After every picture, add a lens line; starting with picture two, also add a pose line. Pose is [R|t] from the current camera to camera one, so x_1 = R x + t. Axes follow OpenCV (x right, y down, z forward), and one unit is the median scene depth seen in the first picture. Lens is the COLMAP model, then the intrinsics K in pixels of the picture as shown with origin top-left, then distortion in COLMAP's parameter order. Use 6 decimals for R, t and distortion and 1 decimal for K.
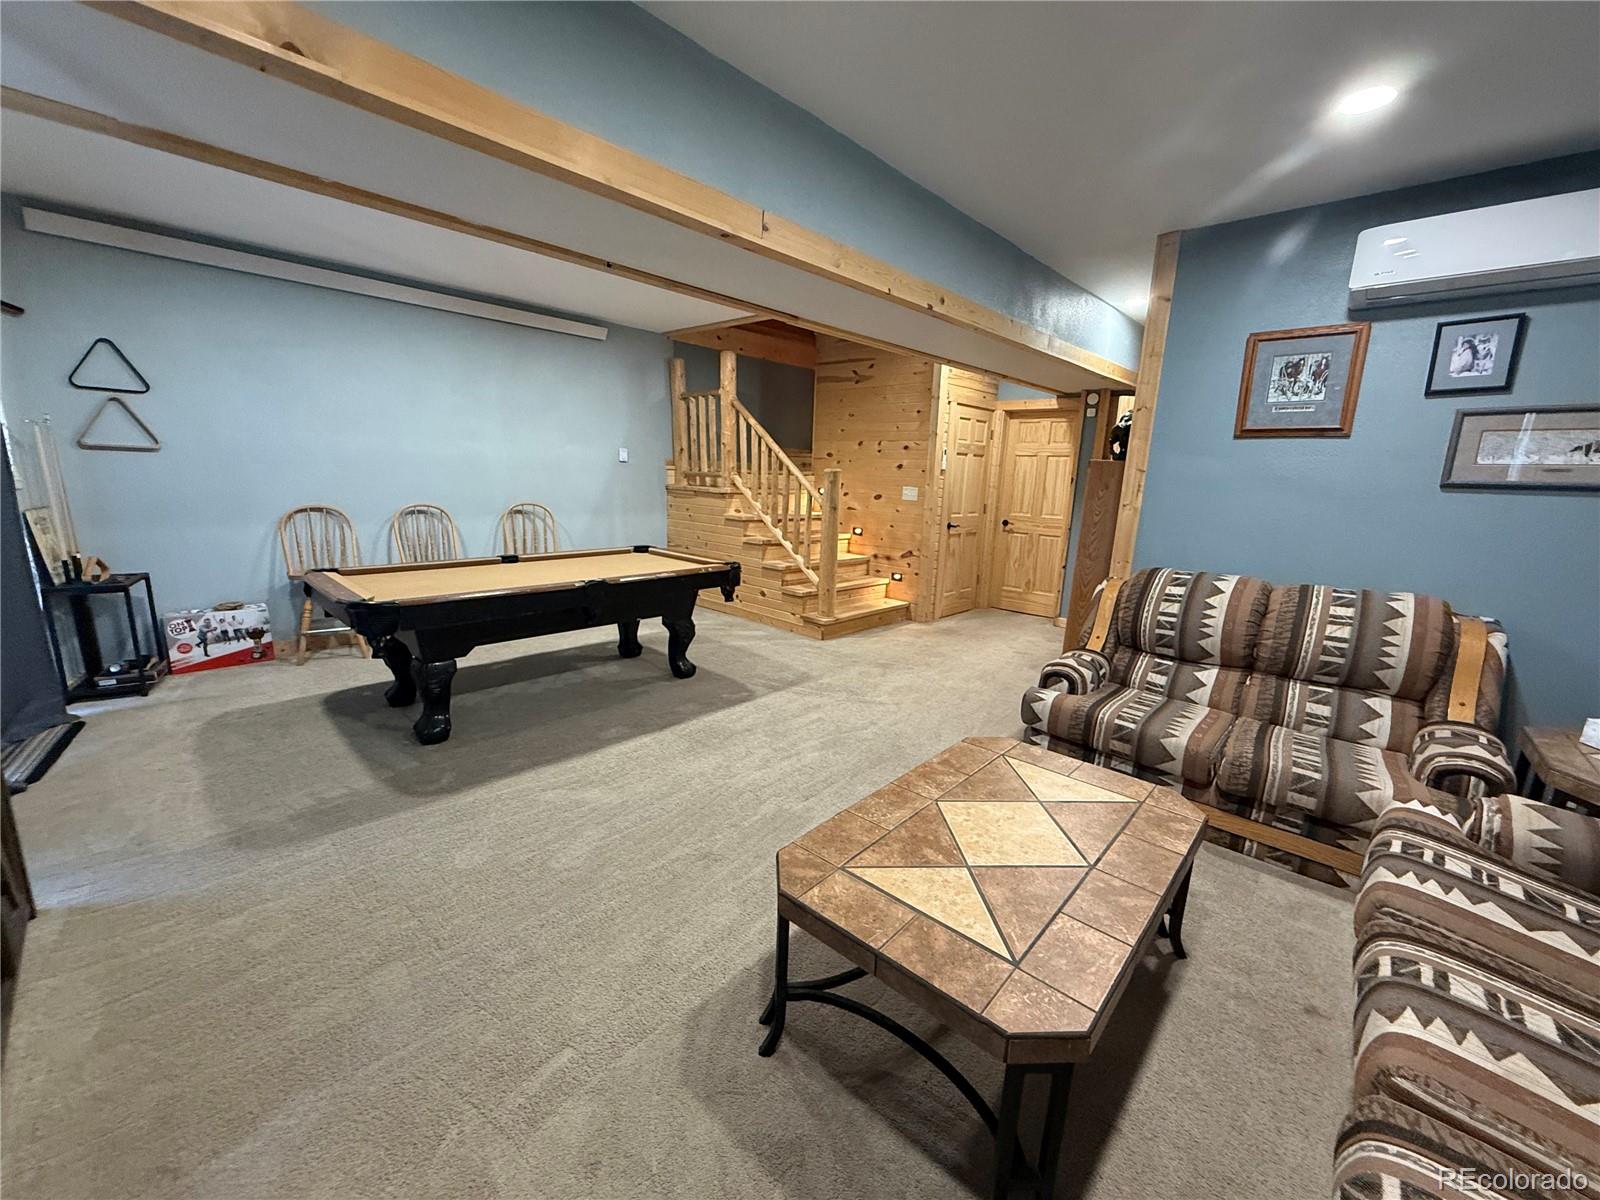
lens RADIAL K [[638.3, 0, 800.0], [0, 638.3, 600.0], [0, 0, 1]] dist [0.000060, 0.000481]
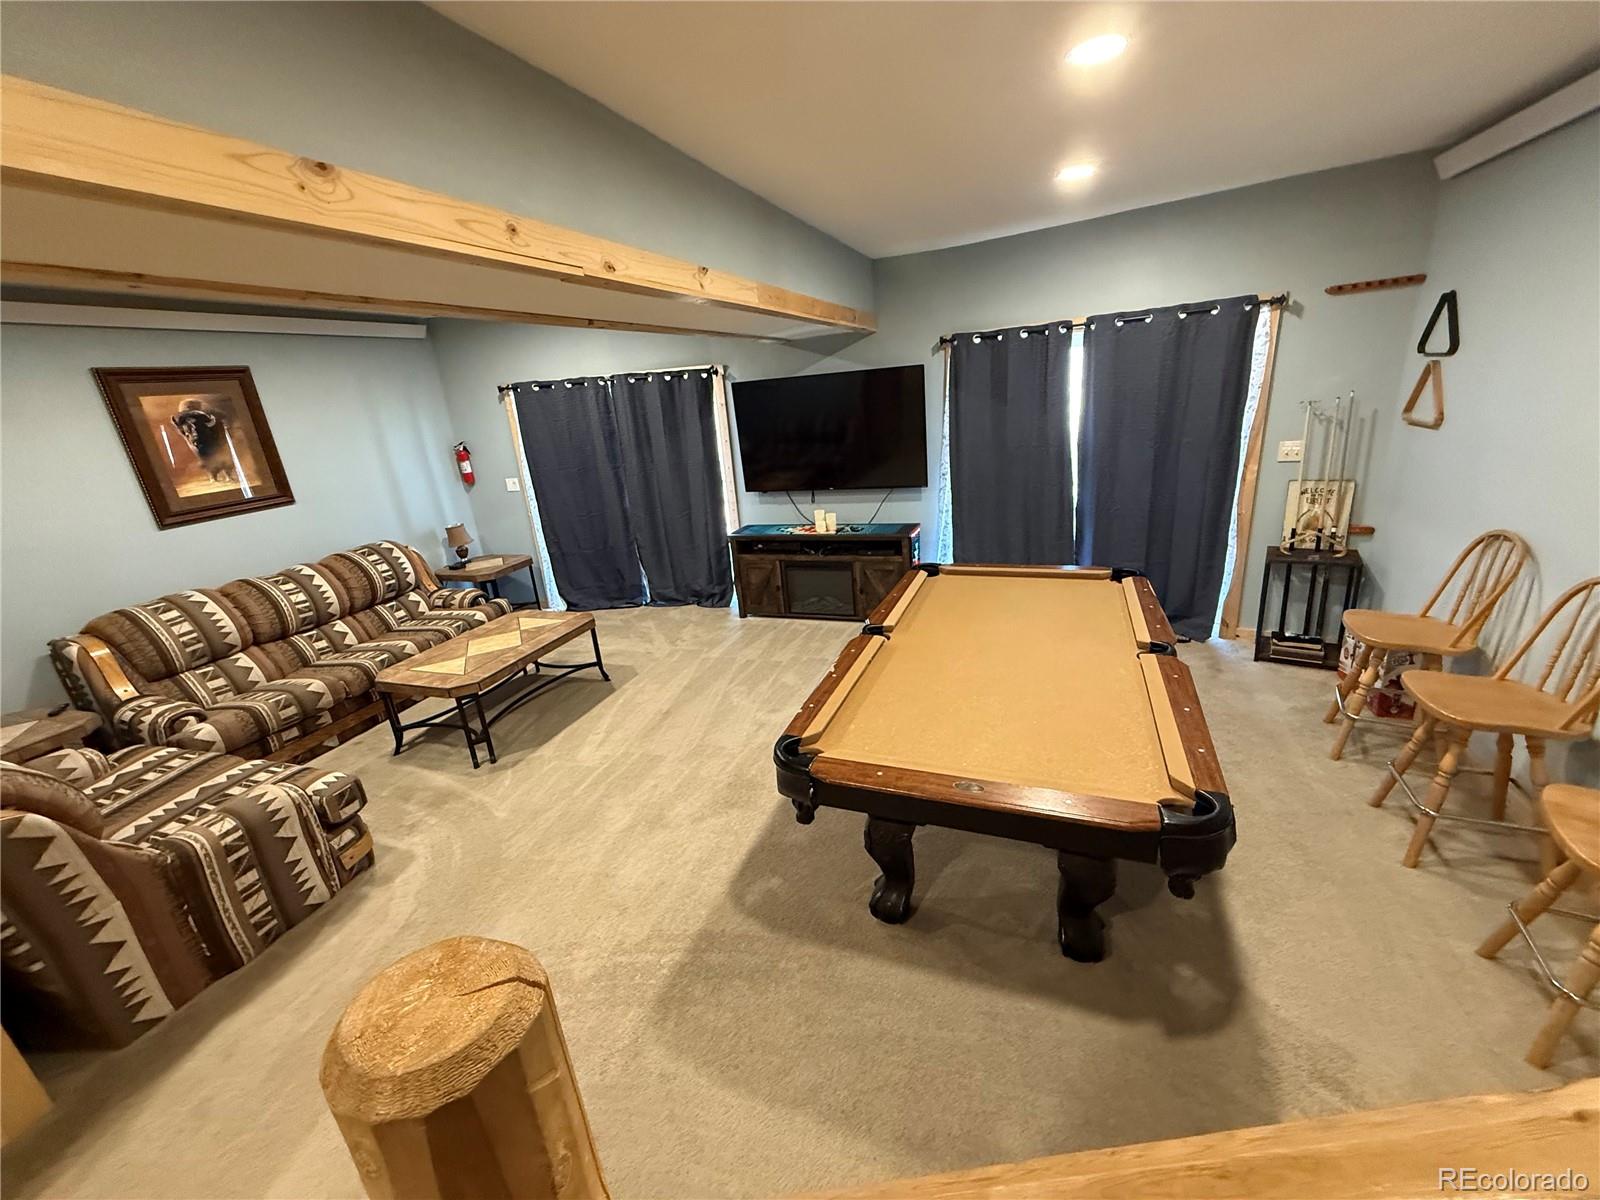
lens RADIAL K [[638.3, 0, 800.0], [0, 638.3, 600.0], [0, 0, 1]] dist [0.000060, 0.000481]
pose [[-0.347338, -0.256985, 0.901840, -0.951879], [0.264249, 0.895920, 0.357072, -0.169878], [-0.899738, 0.362335, -0.243278, 0.243635]]
